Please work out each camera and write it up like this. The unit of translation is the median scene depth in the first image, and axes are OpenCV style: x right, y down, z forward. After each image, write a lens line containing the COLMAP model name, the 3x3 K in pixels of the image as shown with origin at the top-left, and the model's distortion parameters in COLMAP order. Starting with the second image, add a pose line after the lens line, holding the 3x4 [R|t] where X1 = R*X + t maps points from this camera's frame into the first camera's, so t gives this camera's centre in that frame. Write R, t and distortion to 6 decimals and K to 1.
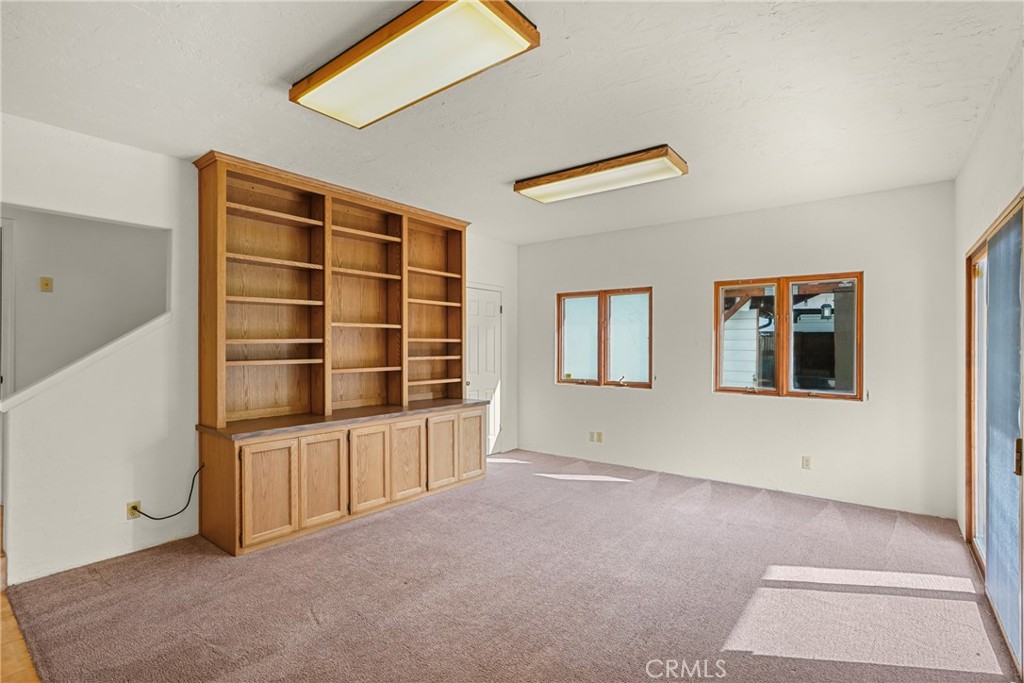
lens RADIAL K [[484.0, 0, 505.2], [0, 484.0, 346.7], [0, 0, 1]] dist [-0.038073, 0.007334]
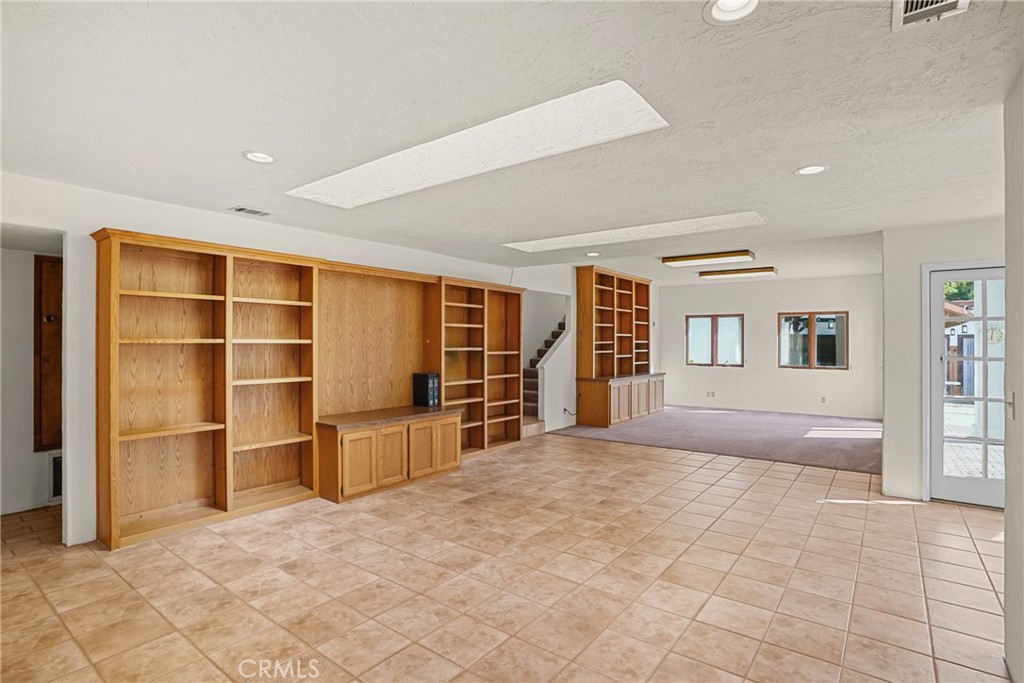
lens RADIAL K [[506.7, 0, 513.9], [0, 506.7, 342.5], [0, 0, 1]] dist [-0.055422, -0.001067]
pose [[0.999748, 0.000459, 0.022451, -0.661918], [-0.000211, 0.999939, -0.011060, 0.011323], [-0.022455, 0.011052, 0.999687, -0.979673]]
